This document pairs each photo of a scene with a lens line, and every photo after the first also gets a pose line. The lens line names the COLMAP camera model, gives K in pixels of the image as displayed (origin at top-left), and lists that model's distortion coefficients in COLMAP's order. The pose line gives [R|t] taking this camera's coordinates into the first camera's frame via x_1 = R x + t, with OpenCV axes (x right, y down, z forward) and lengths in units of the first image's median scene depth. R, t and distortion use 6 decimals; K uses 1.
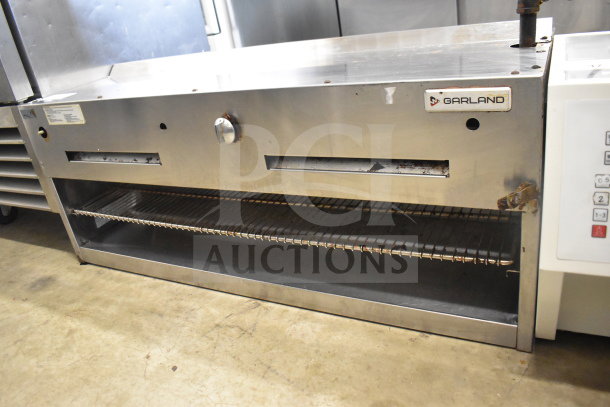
lens RADIAL K [[475.2, 0, 304.3], [0, 475.2, 199.3], [0, 0, 1]] dist [-0.097206, 0.018363]
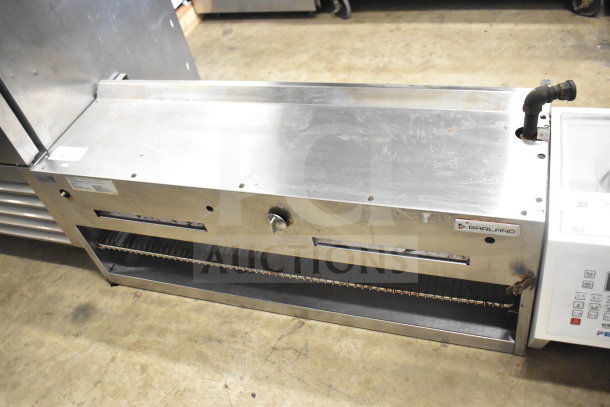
lens RADIAL K [[562.0, 0, 303.6], [0, 562.0, 202.7], [0, 0, 1]] dist [-0.076261, 0.000000]
pose [[0.986889, -0.132555, 0.092081, -0.208834], [0.096552, 0.942043, 0.321300, -0.587497], [-0.129334, -0.308197, 0.942490, -0.274687]]
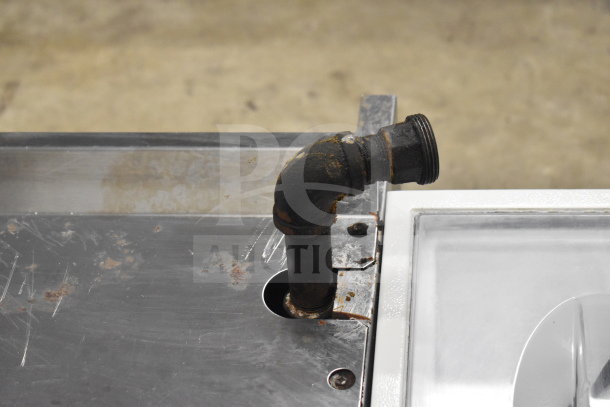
lens RADIAL K [[1382.1, 0, 305.2], [0, 1382.1, 203.3], [0, 0, 1]] dist [0.073794, 0.000000]
pose [[0.926486, -0.177021, 0.332094, 0.120838], [0.090513, 0.961374, 0.259937, -0.581929], [-0.365281, -0.210769, 0.906723, 0.052120]]
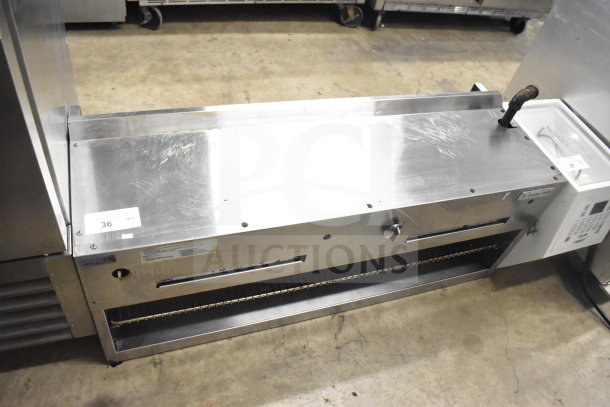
lens RADIAL K [[475.2, 0, 305.2], [0, 475.2, 203.5], [0, 0, 1]] dist [-0.097206, 0.018363]
pose [[0.633911, -0.349794, 0.689784, -1.088565], [0.039792, 0.905447, 0.422589, -0.706924], [-0.772382, -0.240436, 0.587892, 0.430079]]
